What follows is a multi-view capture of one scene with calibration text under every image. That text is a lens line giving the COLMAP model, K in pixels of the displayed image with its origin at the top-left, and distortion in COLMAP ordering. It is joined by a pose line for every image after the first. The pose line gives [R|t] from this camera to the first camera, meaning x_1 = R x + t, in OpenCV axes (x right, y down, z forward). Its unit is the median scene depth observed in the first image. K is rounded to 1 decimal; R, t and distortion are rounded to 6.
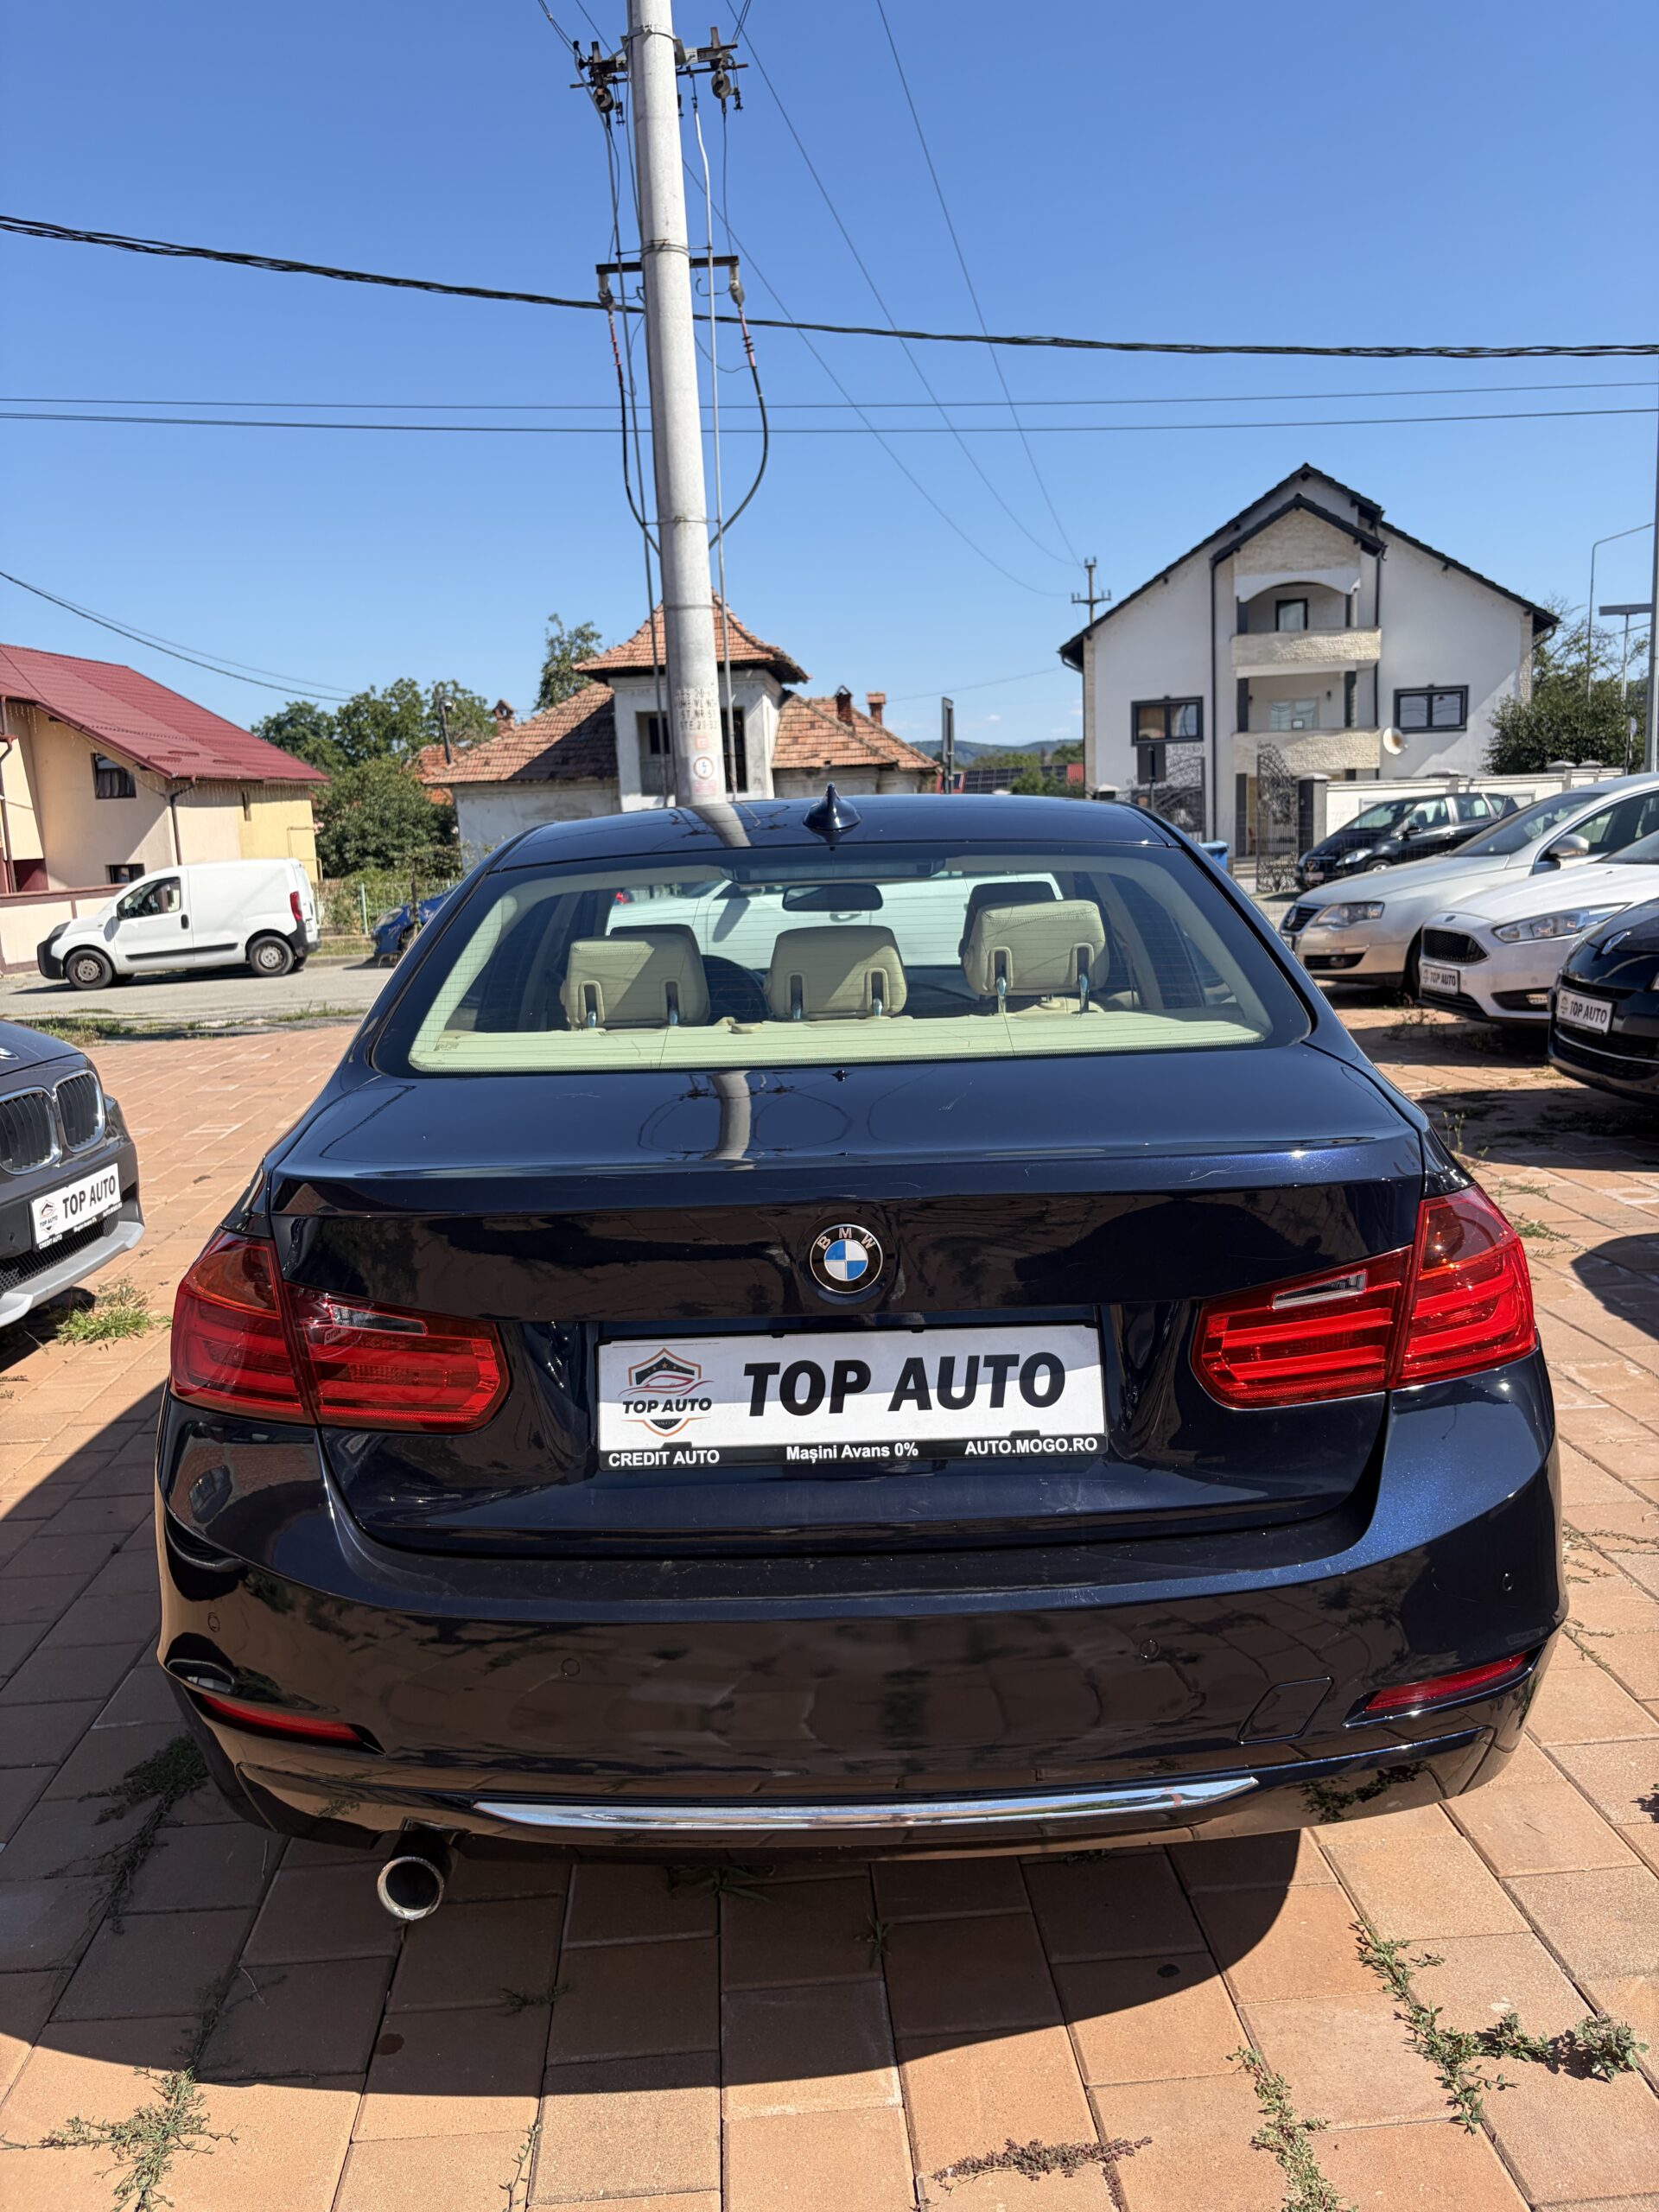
lens RADIAL K [[1755.4, 0, 853.4], [0, 1755.4, 1106.9], [0, 0, 1]] dist [0.065521, -0.001523]
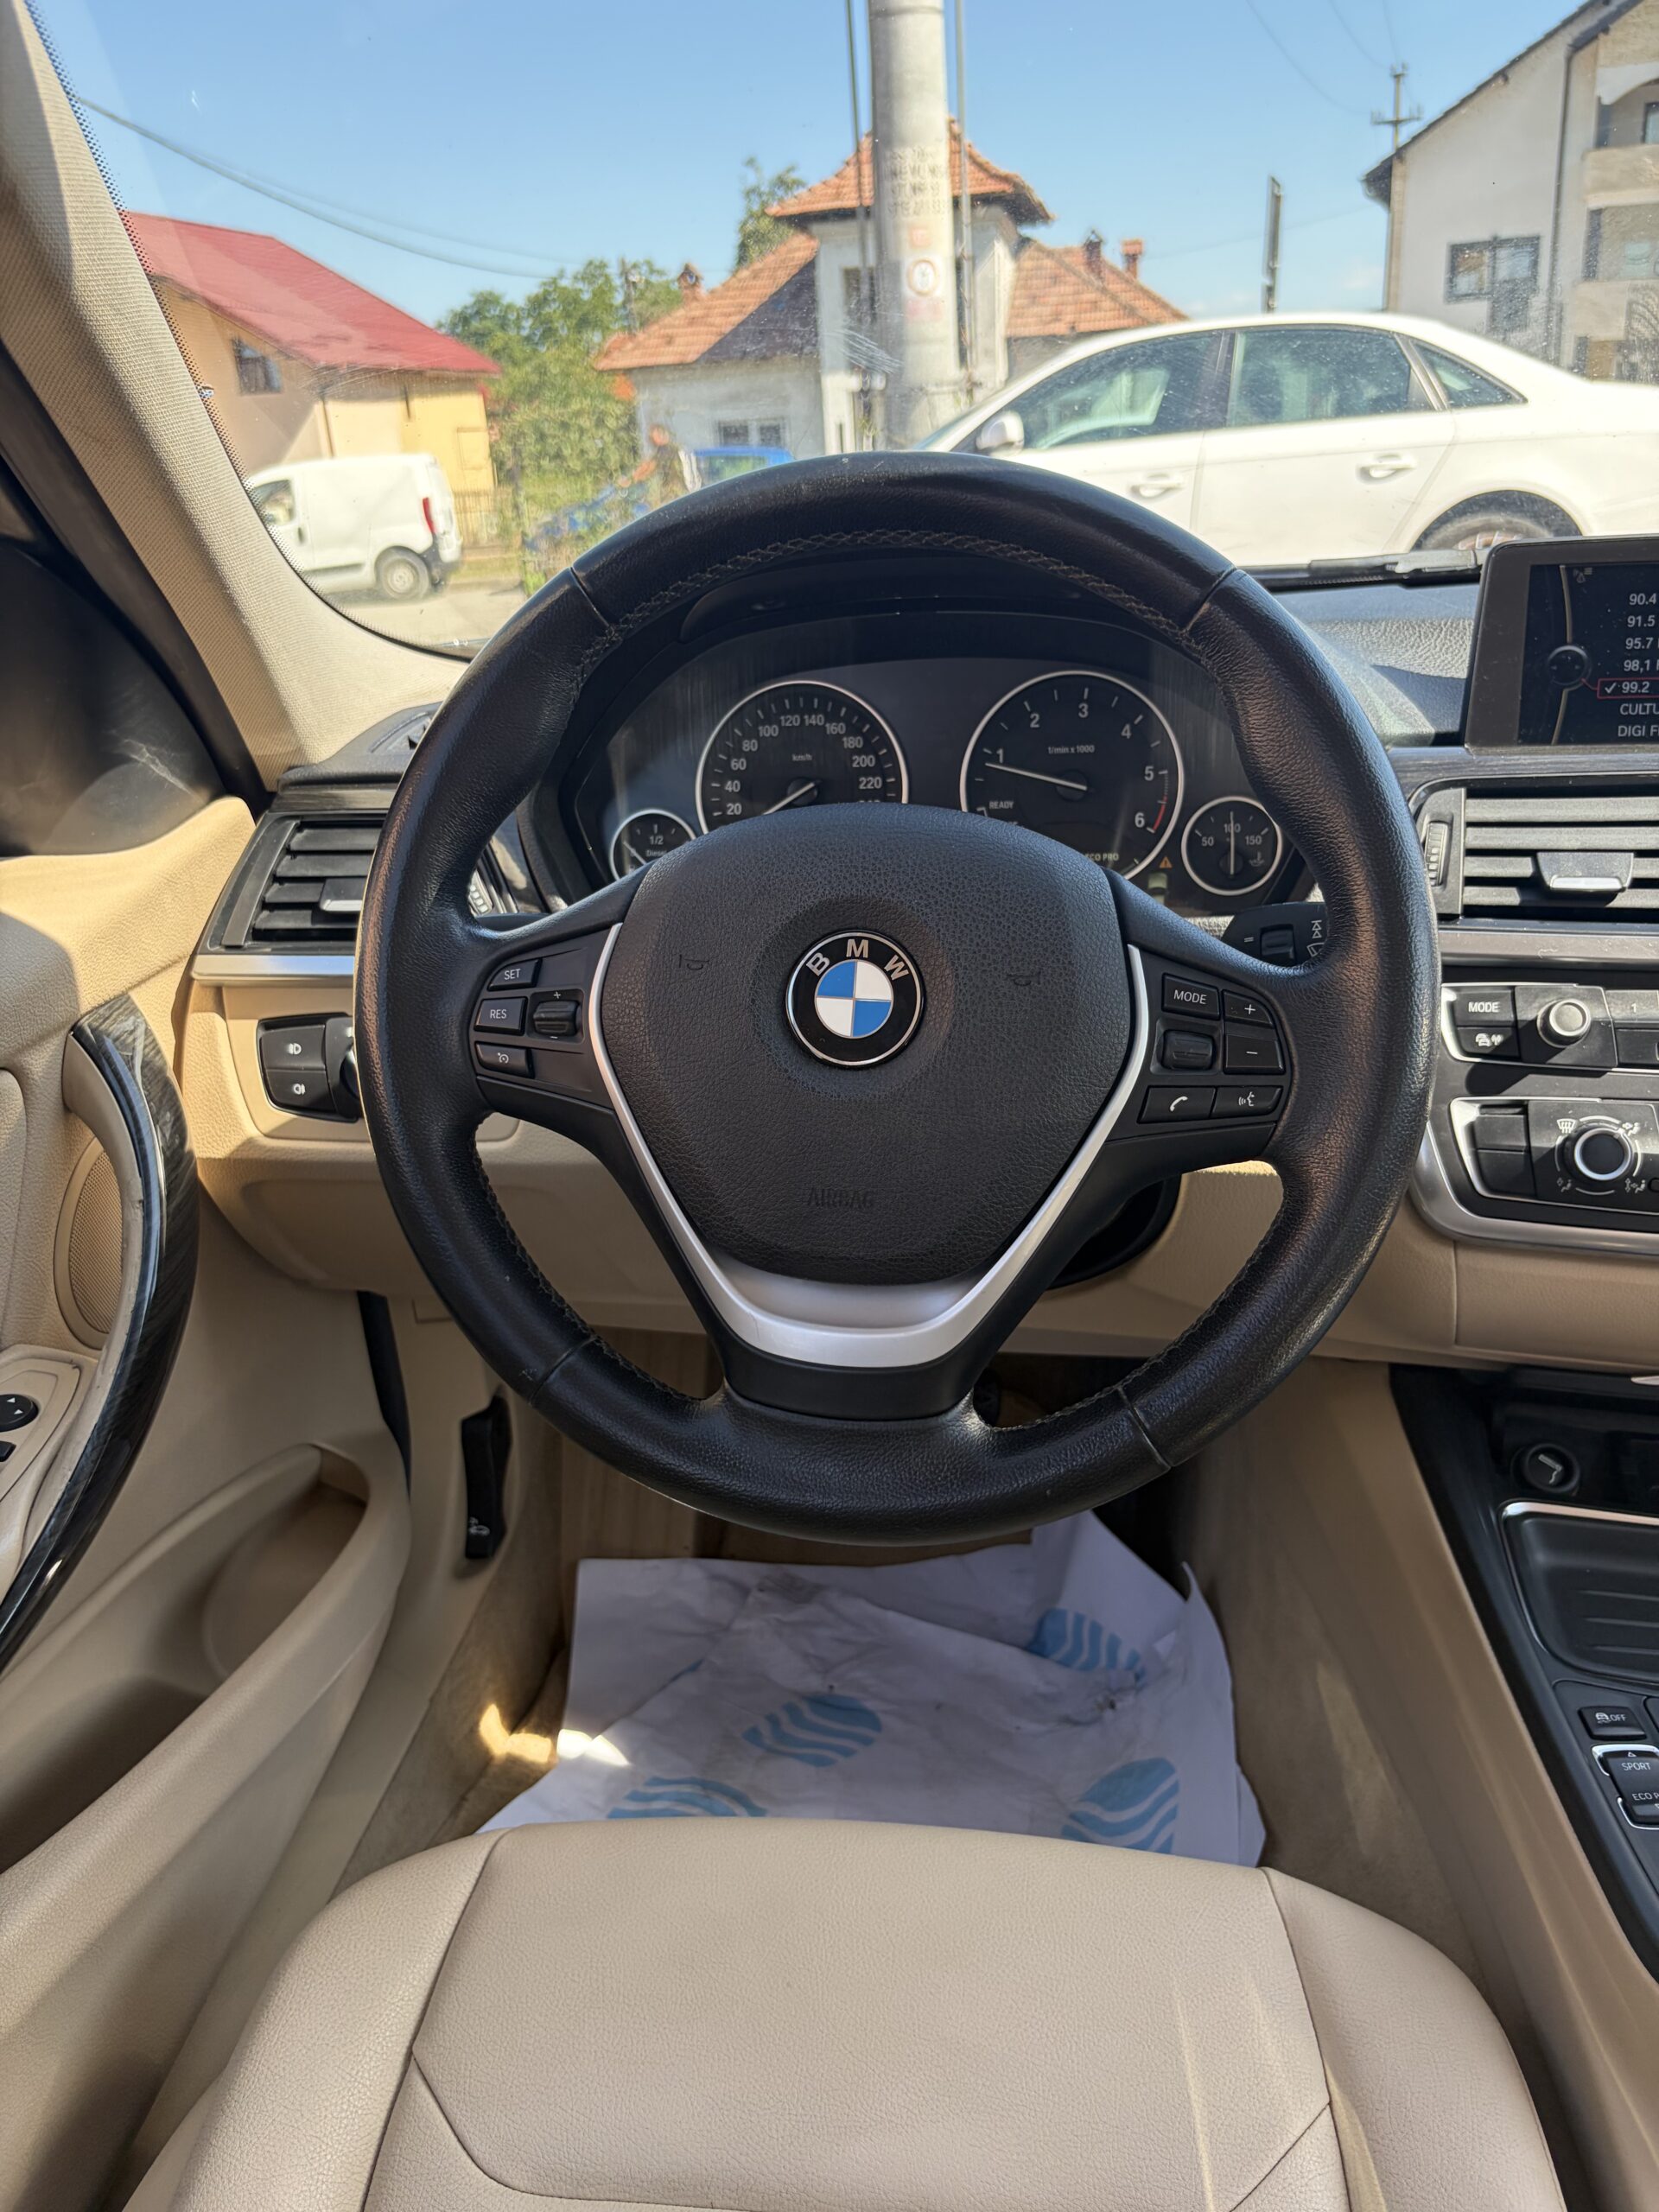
lens RADIAL K [[1651.7, 0, 829.5], [0, 1651.7, 1106.0], [0, 0, 1]] dist [0.064185, -0.074330]
pose [[0.990860, 0.034494, -0.130406, -0.012176], [-0.005157, 0.975731, 0.218911, -0.010213], [0.134793, -0.216238, 0.966991, 0.141290]]
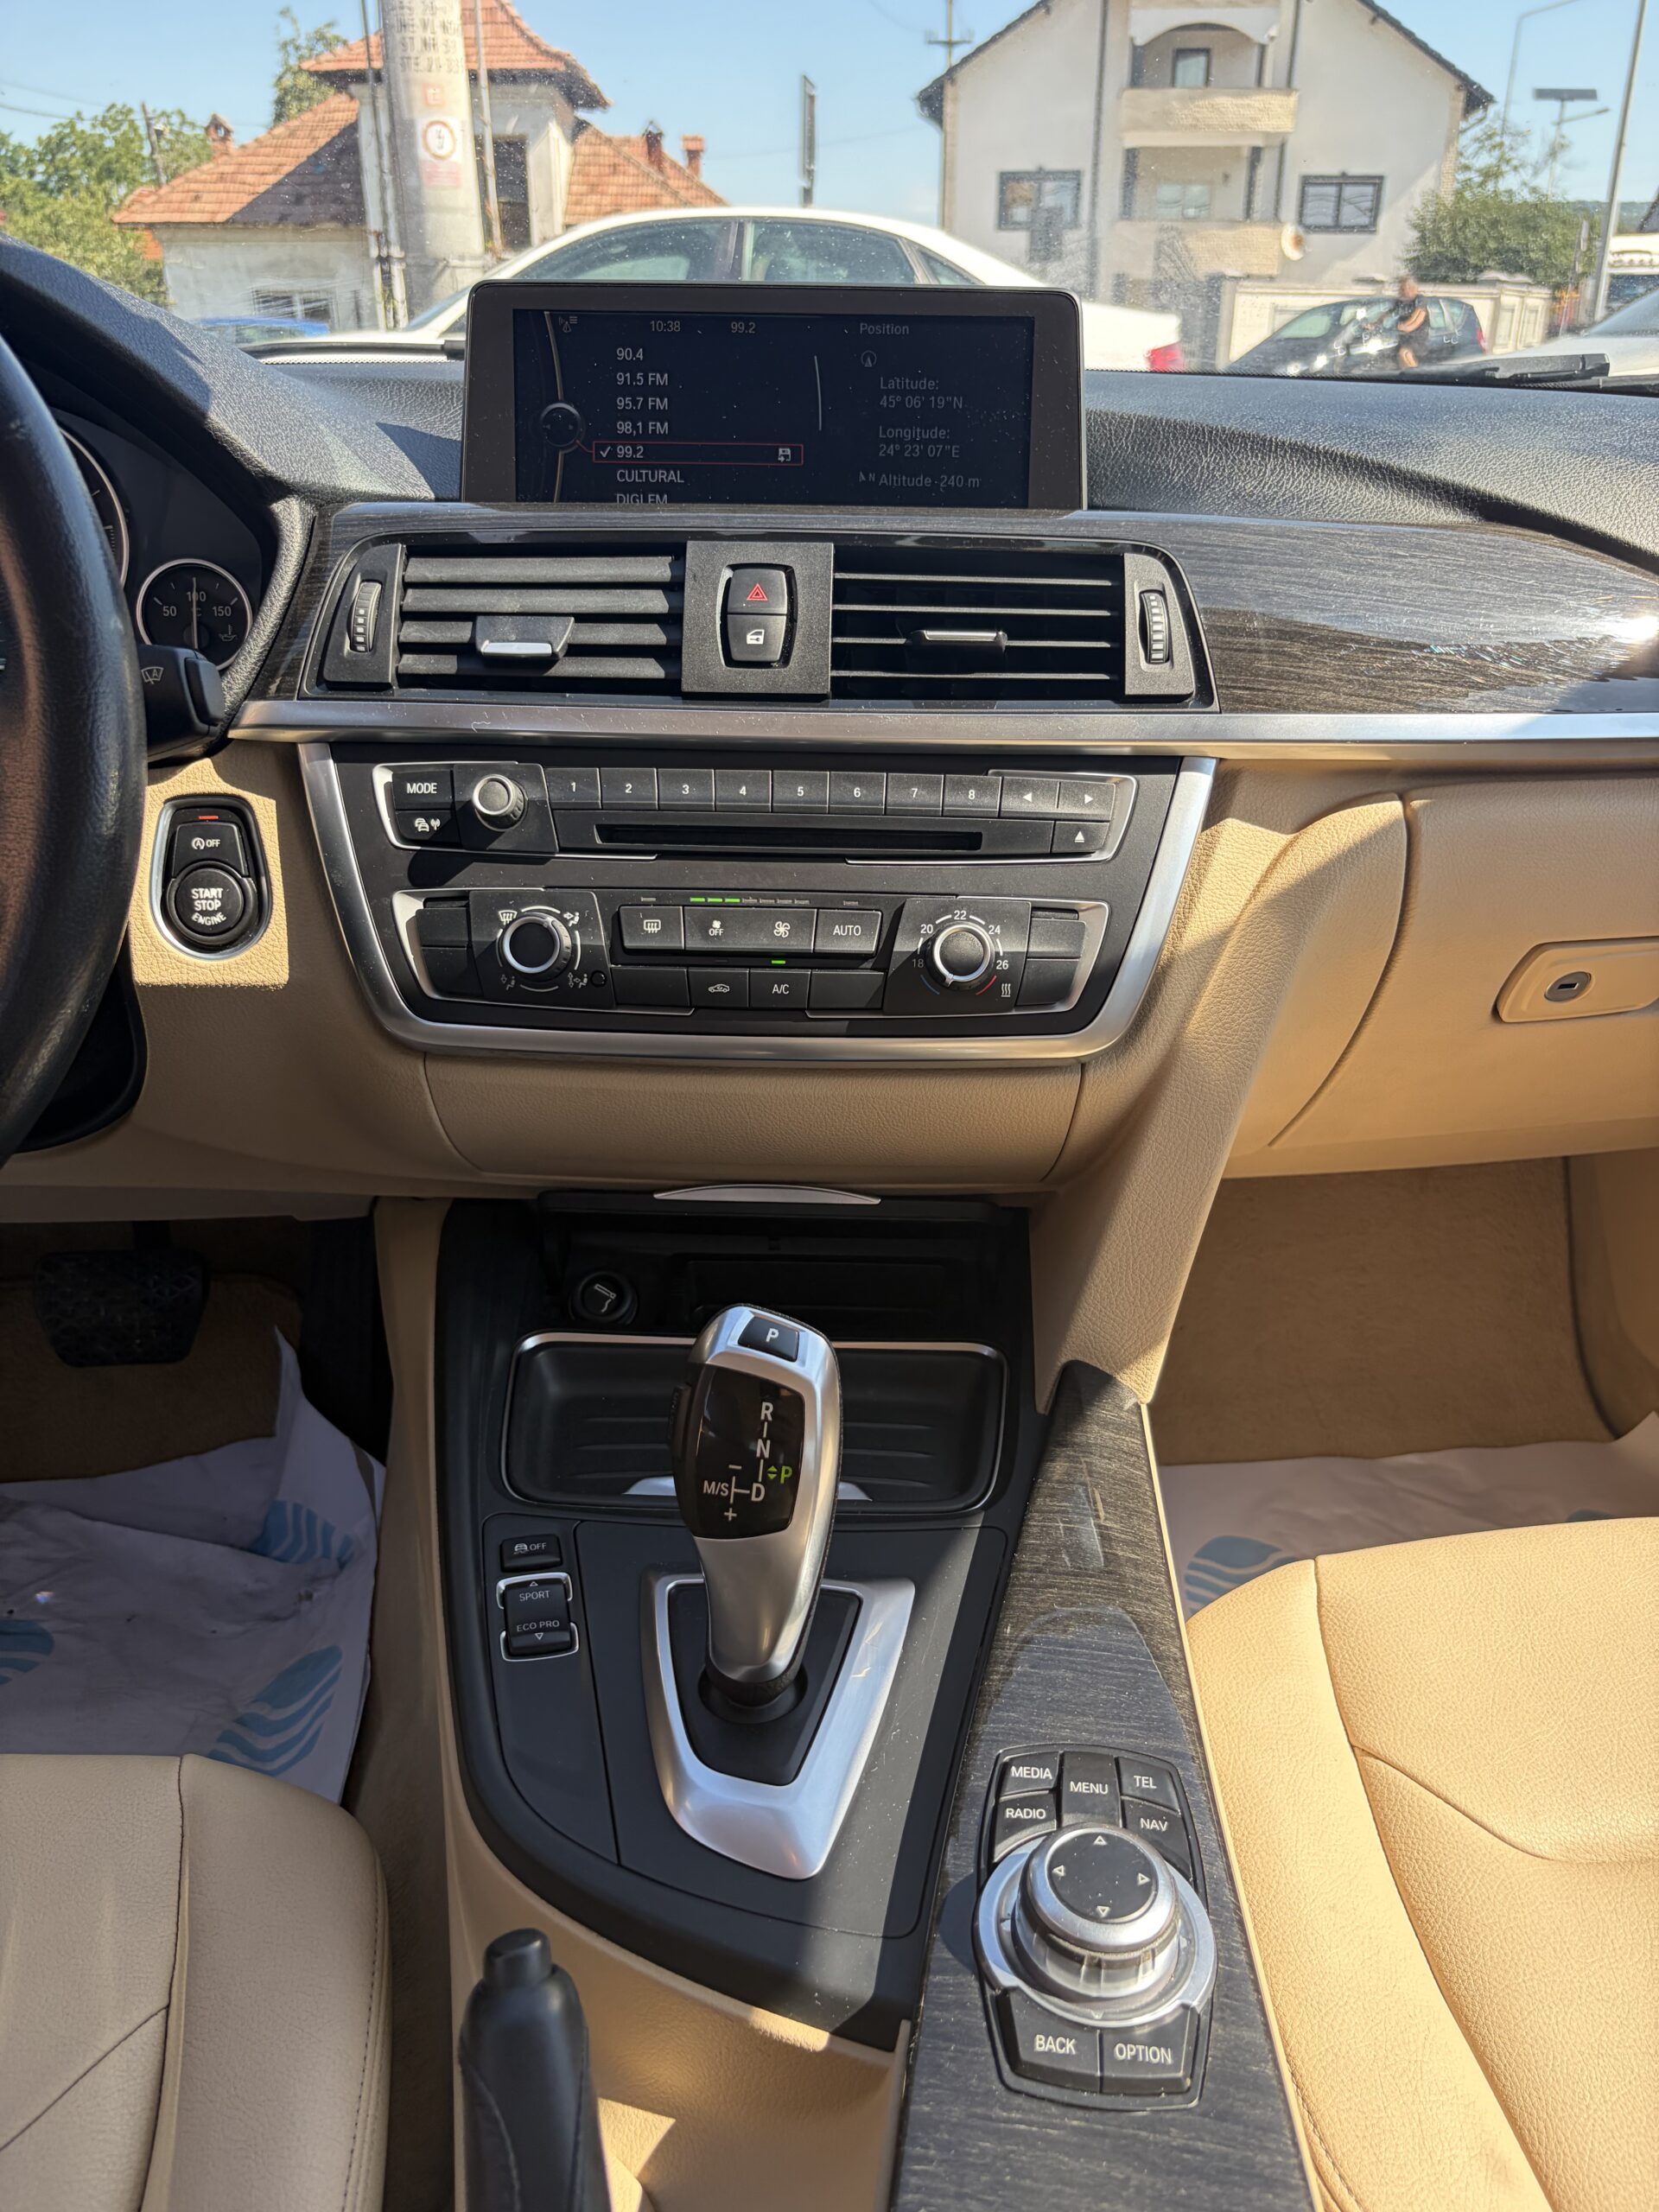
lens RADIAL K [[1640.0, 0, 838.2], [0, 1640.0, 1113.7], [0, 0, 1]] dist [0.060199, -0.071322]
pose [[0.994244, 0.001349, 0.107126, -0.002185], [-0.030176, 0.962965, 0.267934, -0.008071], [-0.102797, -0.269624, 0.957463, 0.144055]]
